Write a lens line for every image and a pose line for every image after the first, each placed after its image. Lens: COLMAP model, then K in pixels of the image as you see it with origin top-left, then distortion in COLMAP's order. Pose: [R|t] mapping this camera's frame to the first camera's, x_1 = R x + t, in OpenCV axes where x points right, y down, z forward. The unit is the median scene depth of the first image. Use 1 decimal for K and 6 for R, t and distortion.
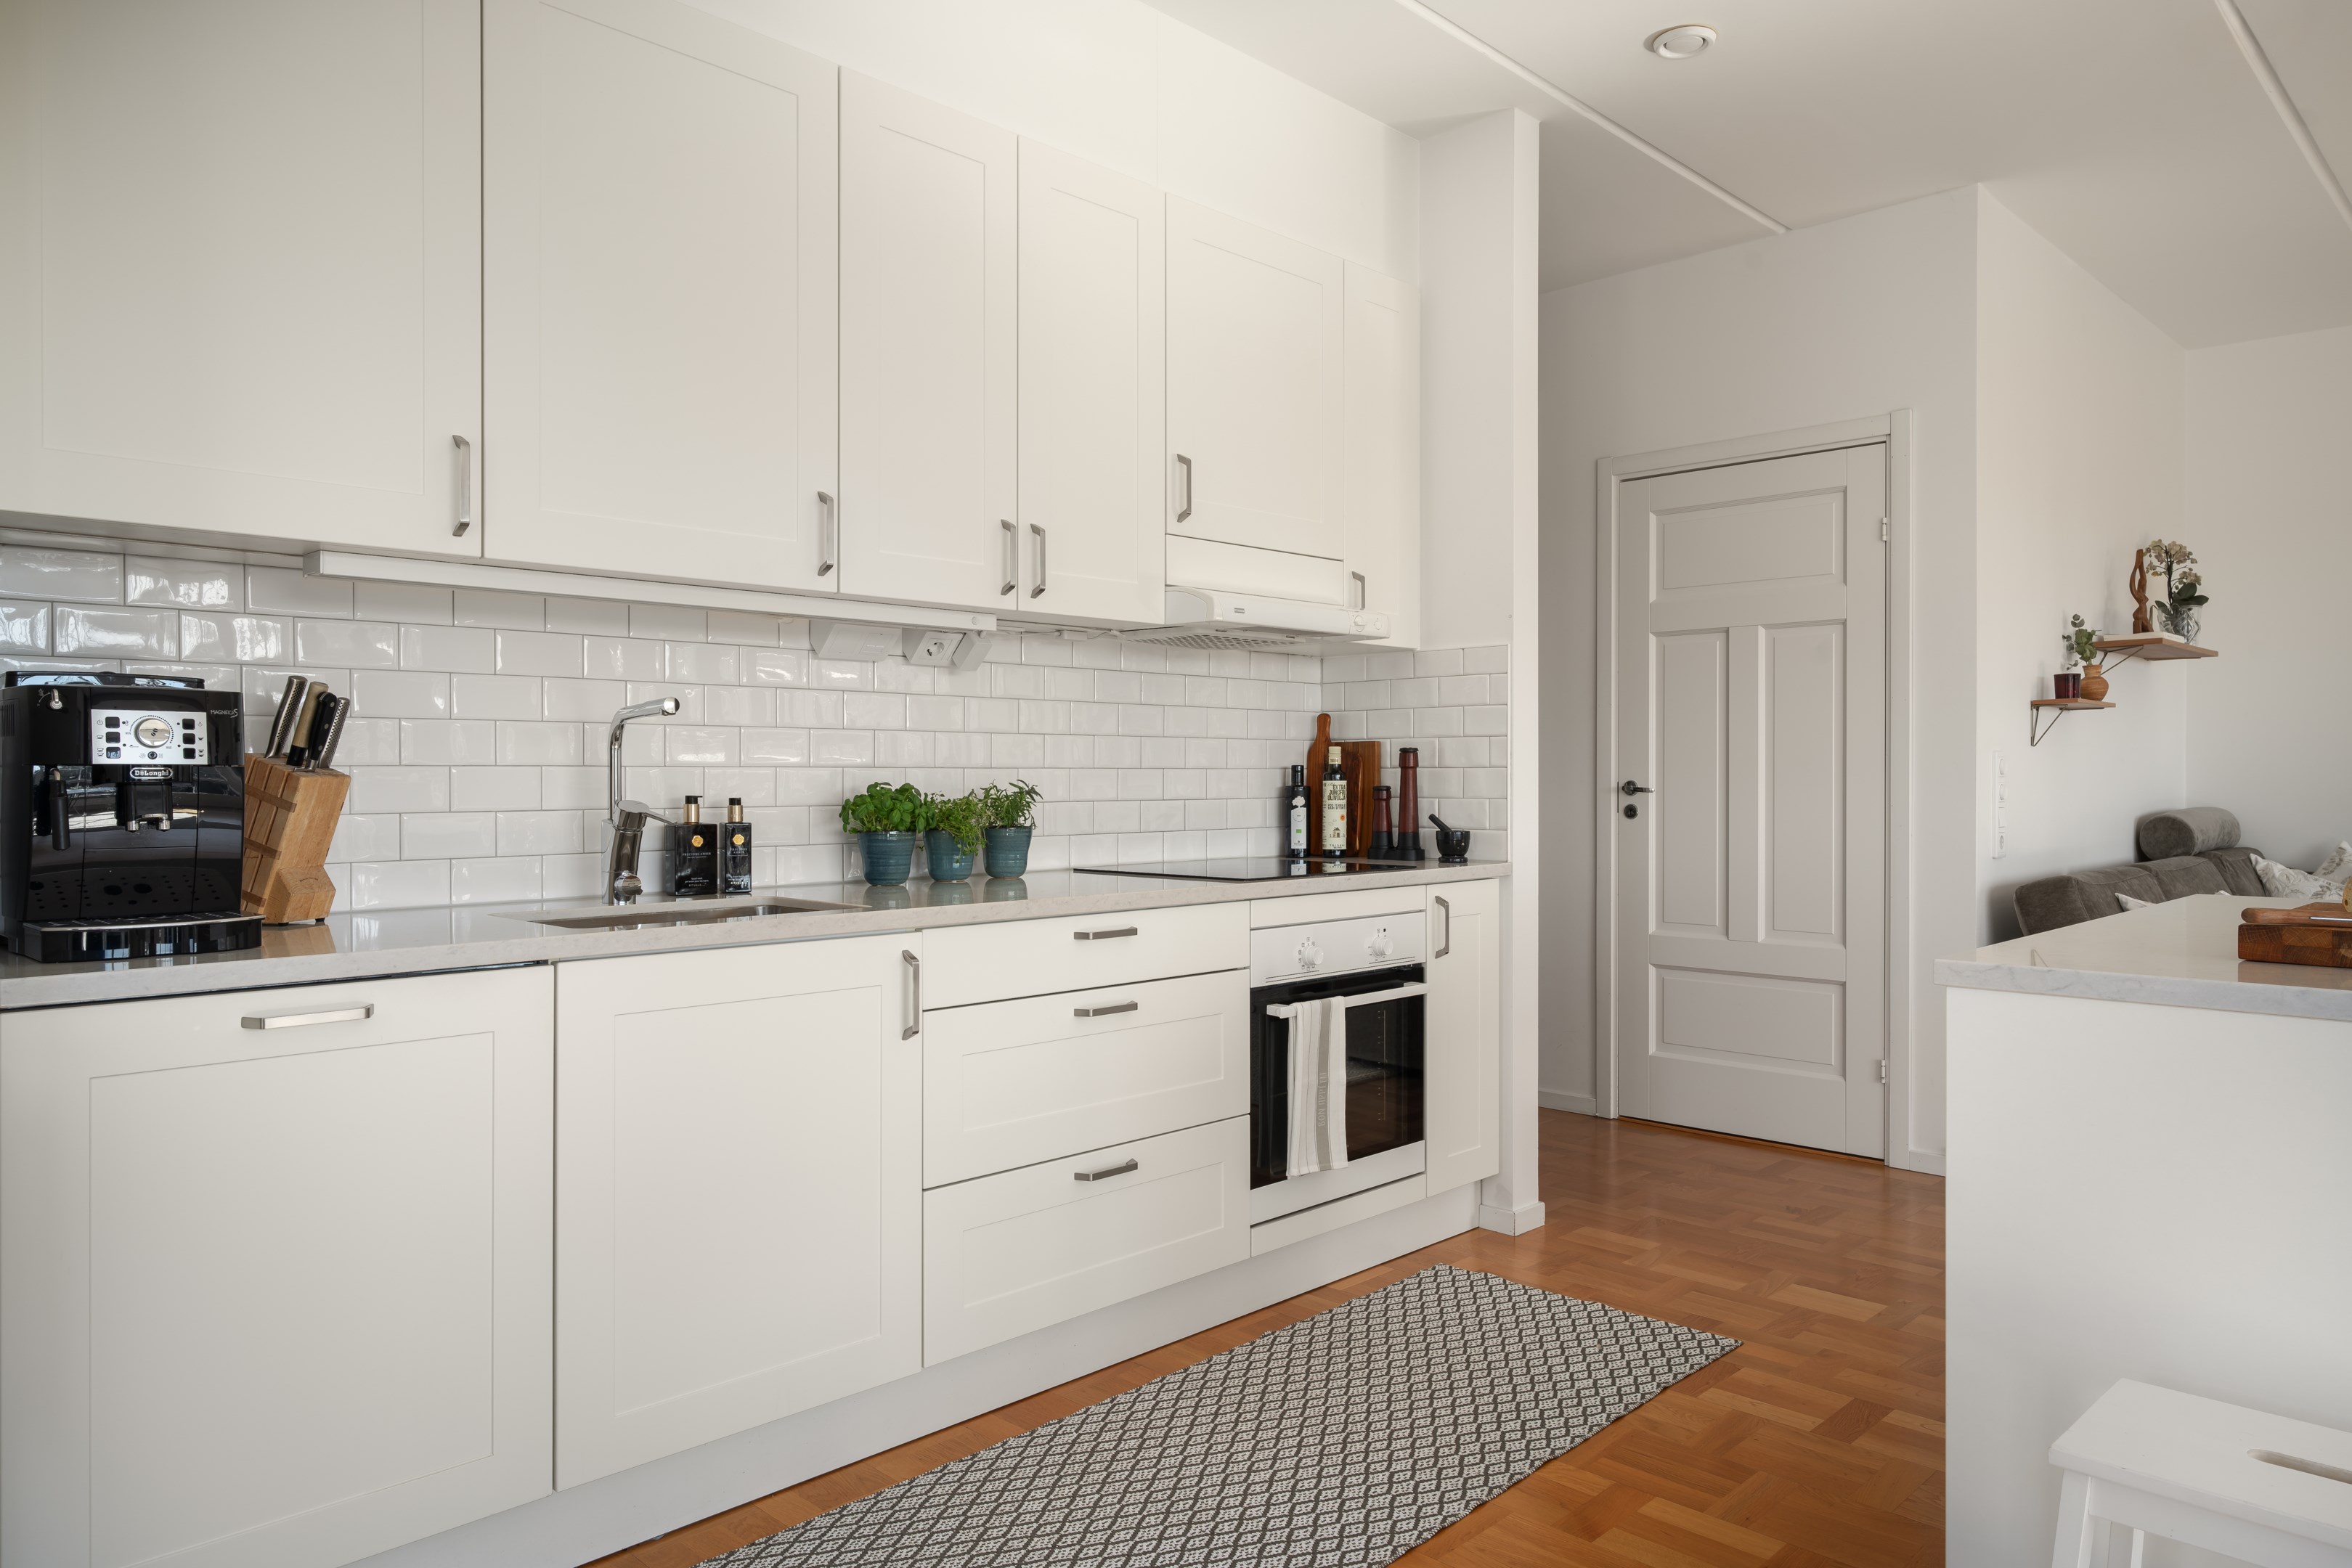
lens RADIAL K [[1520.4, 0, 1178.4], [0, 1520.4, 791.5], [0, 0, 1]] dist [0.000909, -0.001267]
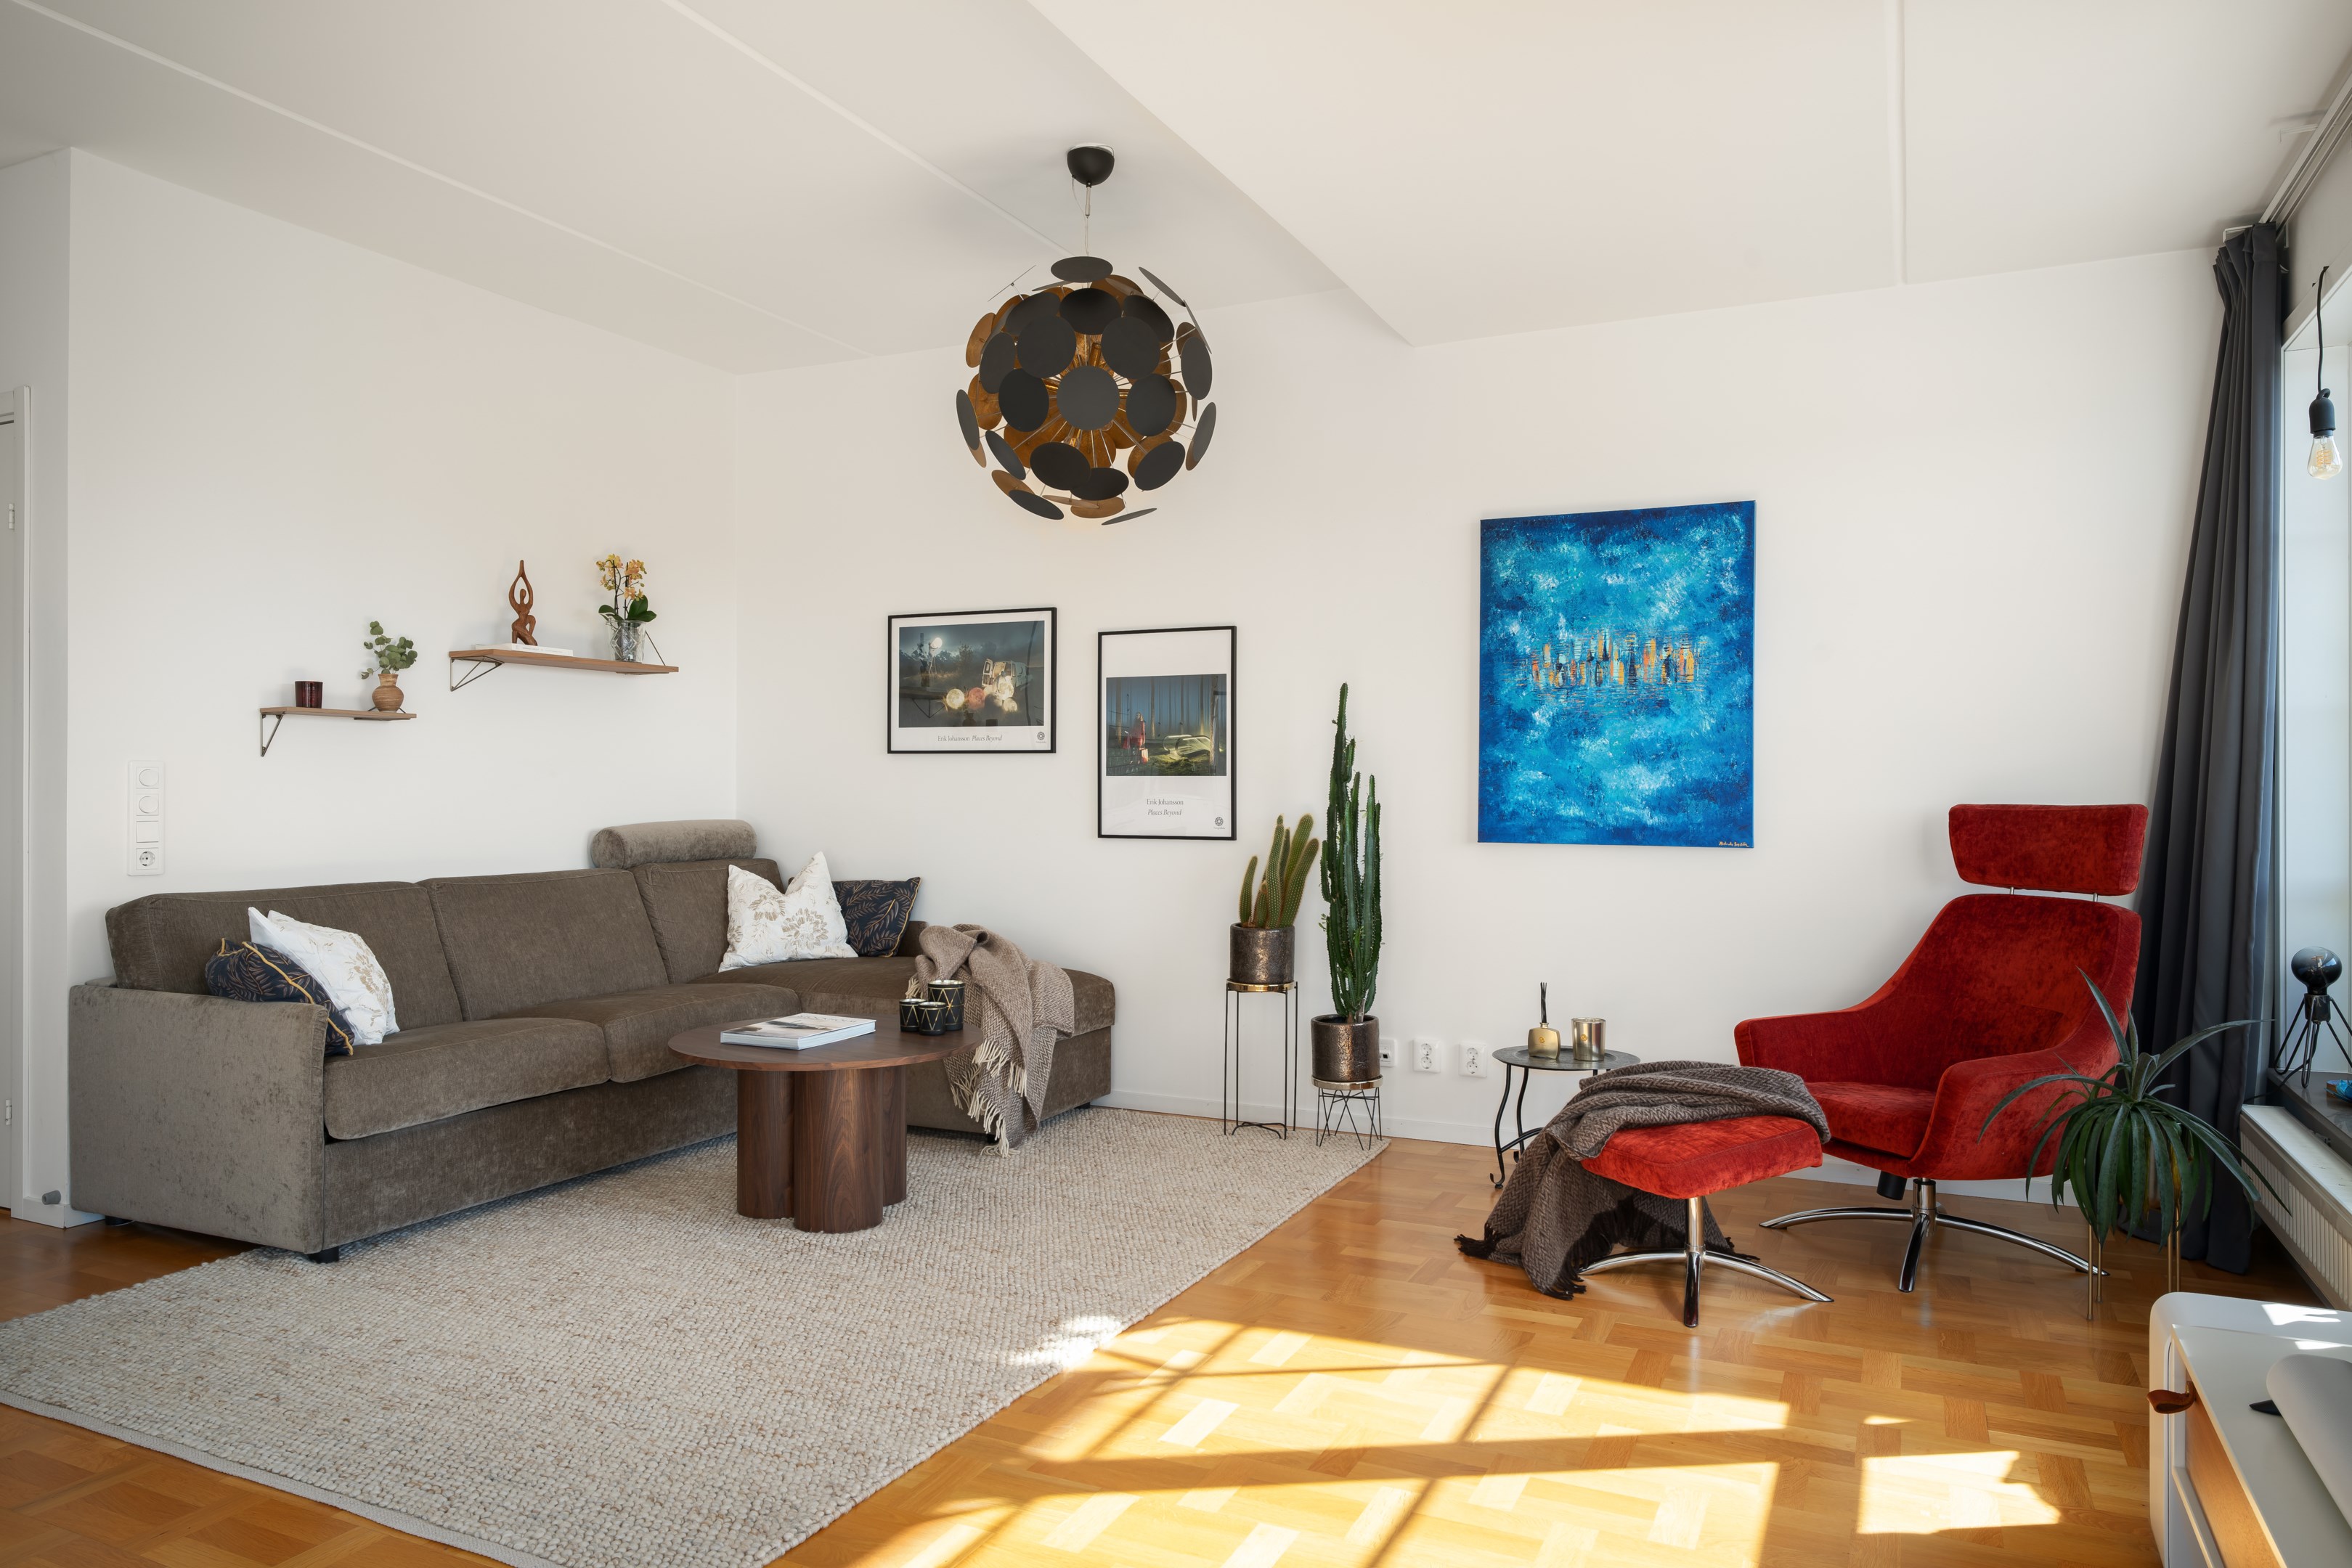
lens RADIAL K [[1520.4, 0, 1177.4], [0, 1520.4, 791.1], [0, 0, 1]] dist [0.000909, -0.001267]
pose [[0.943063, 0.003636, 0.332594, 0.821114], [-0.001586, 0.999978, -0.006434, -0.003436], [-0.332610, 0.005540, 0.943048, -0.091051]]
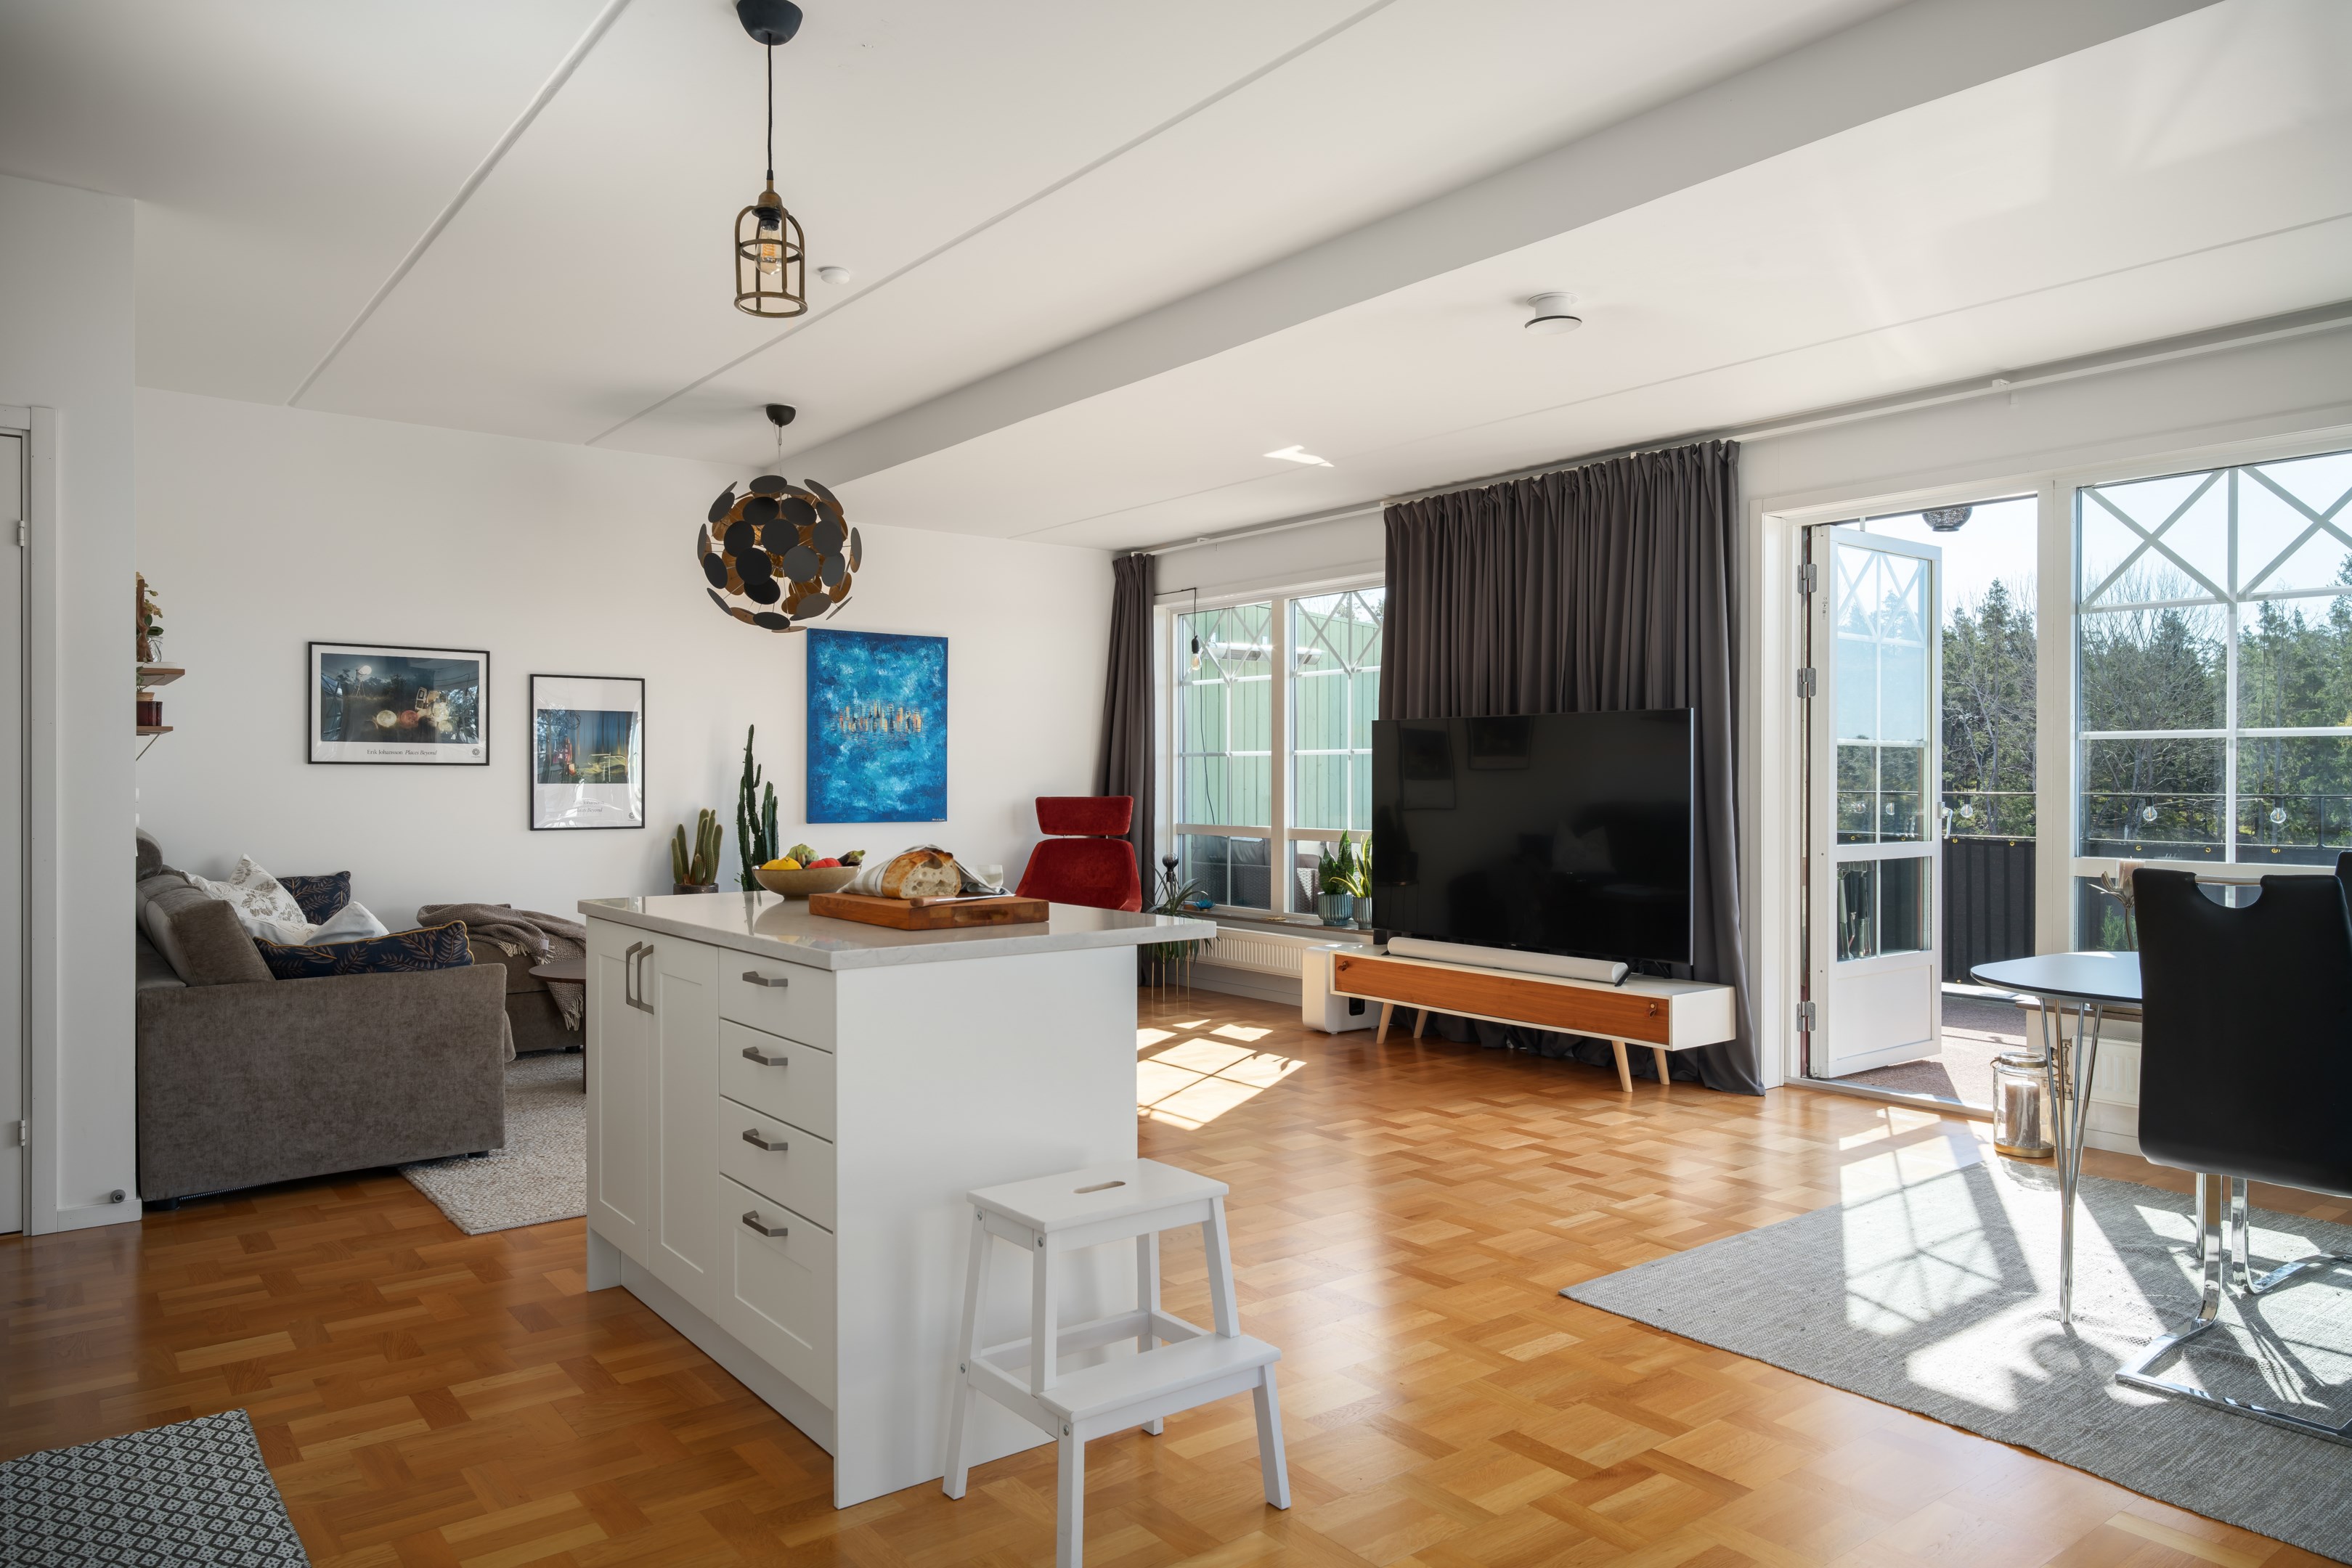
lens RADIAL K [[1520.4, 0, 1176.3], [0, 1520.4, 780.2], [0, 0, 1]] dist [0.000909, -0.001267]
pose [[0.131008, 0.002090, 0.991379, -0.342038], [0.009064, 0.999953, -0.003306, -0.015671], [-0.991340, 0.009419, 0.130983, 0.201647]]
